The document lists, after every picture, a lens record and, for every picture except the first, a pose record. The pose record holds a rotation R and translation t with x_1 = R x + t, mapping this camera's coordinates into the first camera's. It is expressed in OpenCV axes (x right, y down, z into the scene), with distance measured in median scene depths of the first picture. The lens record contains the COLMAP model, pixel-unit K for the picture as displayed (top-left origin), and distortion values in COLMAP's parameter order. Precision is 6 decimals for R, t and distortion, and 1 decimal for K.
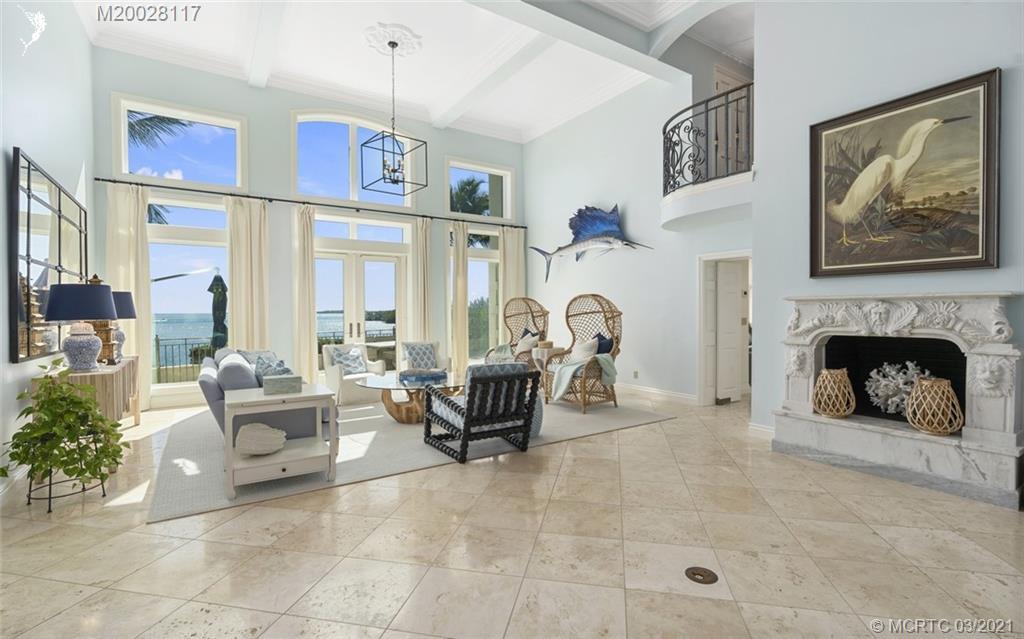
lens RADIAL K [[471.4, 0, 512.0], [0, 471.4, 319.5], [0, 0, 1]] dist [-0.002639, 0.000911]
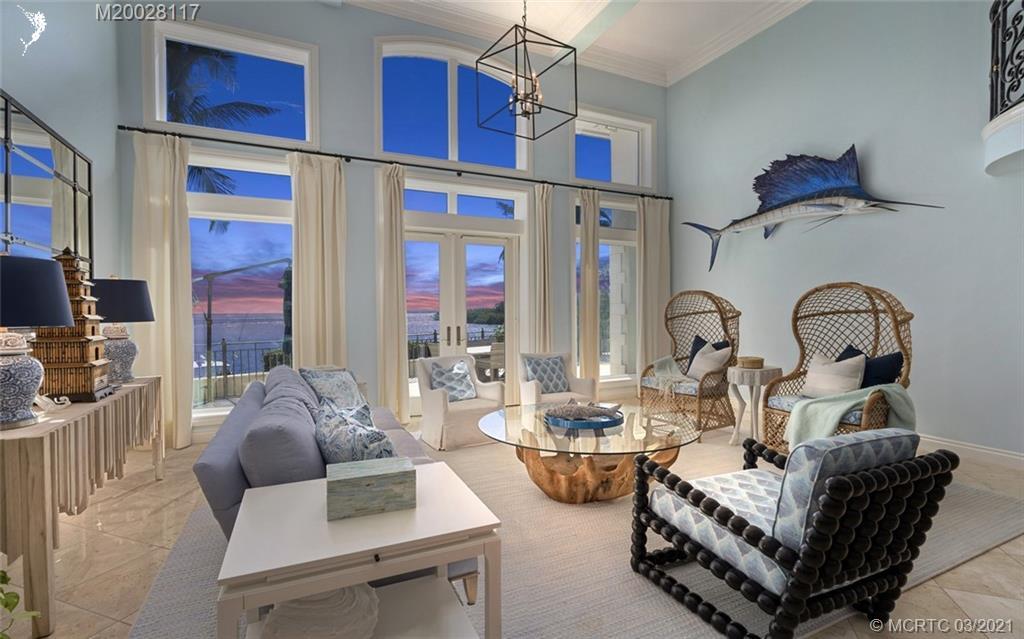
lens RADIAL K [[471.4, 0, 512.0], [0, 471.4, 319.5], [0, 0, 1]] dist [-0.002639, 0.000911]
pose [[0.990048, 0.002402, -0.140712, -0.182158], [-0.002425, 0.999997, 0.000003, -0.005020], [0.140711, 0.000338, 0.990051, 0.361272]]
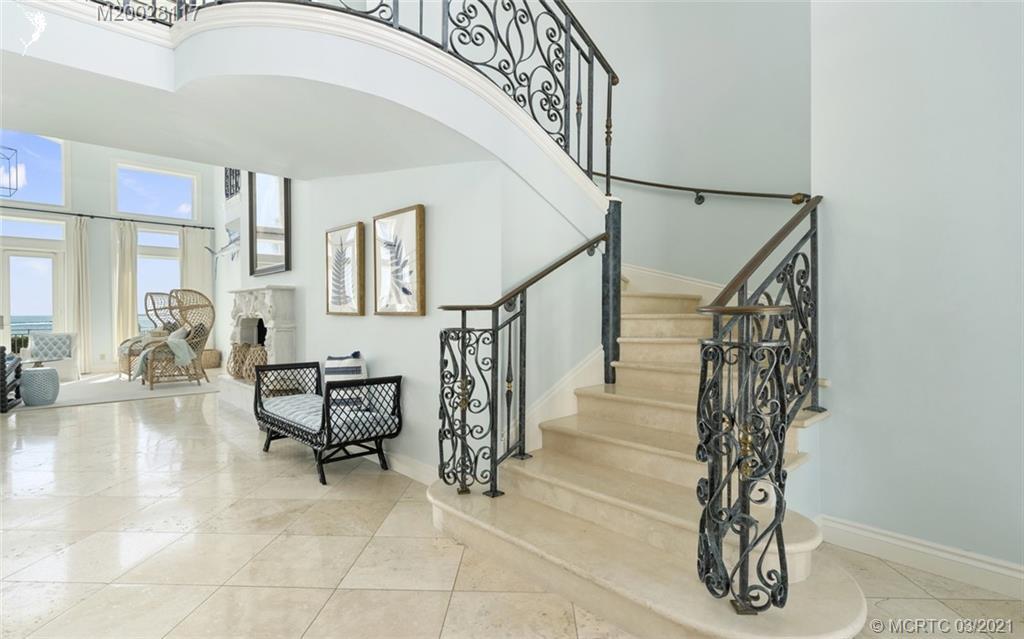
lens RADIAL K [[494.4, 0, 512.0], [0, 494.4, 319.5], [0, 0, 1]] dist [-0.004059, -0.000458]
pose [[0.984442, 0.000055, 0.175708, 0.804354], [0.000125, 0.999999, -0.001014, 0.026870], [-0.175708, 0.001020, 0.984442, -0.381893]]
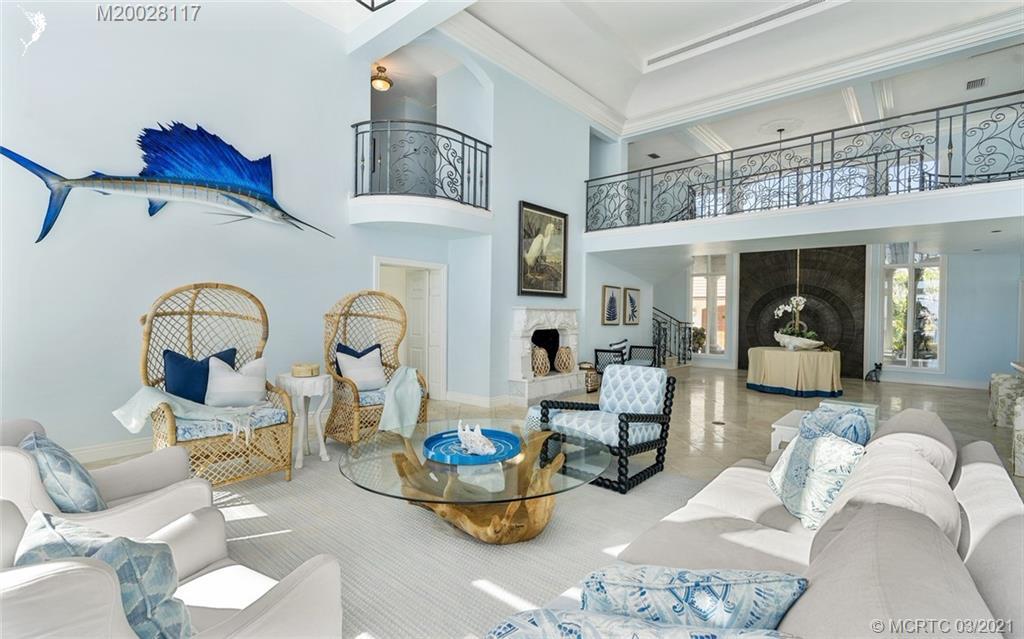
lens RADIAL K [[471.4, 0, 512.0], [0, 471.4, 319.5], [0, 0, 1]] dist [-0.002639, 0.000911]
pose [[-0.275348, -0.011383, 0.961277, -0.641657], [0.006311, 0.999887, 0.013648, -0.019345], [-0.961324, 0.009825, -0.275245, 1.041360]]
